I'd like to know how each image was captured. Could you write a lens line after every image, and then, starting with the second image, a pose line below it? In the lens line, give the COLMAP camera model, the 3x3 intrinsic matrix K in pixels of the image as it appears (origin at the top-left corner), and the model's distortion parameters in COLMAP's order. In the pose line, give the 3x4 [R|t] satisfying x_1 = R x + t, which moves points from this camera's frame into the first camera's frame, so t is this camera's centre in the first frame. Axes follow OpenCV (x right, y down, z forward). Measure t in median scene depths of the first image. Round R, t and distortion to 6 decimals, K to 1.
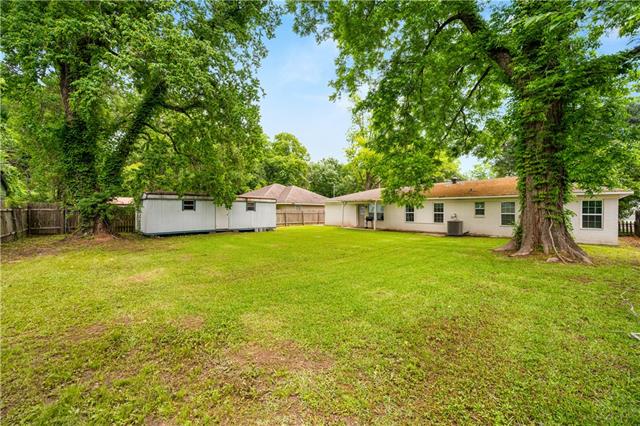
lens RADIAL K [[254.1, 0, 320.3], [0, 254.1, 212.4], [0, 0, 1]] dist [-0.000238, -0.000037]
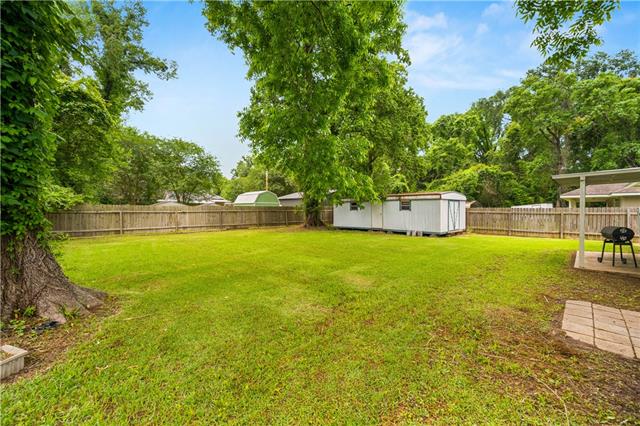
lens RADIAL K [[254.1, 0, 319.9], [0, 254.1, 211.8], [0, 0, 1]] dist [-0.000238, -0.000037]
pose [[-0.002139, 0.001354, -0.999997, 0.616880], [-0.004073, 0.999991, 0.001363, -0.002033], [0.999989, 0.004076, -0.002134, 0.724882]]
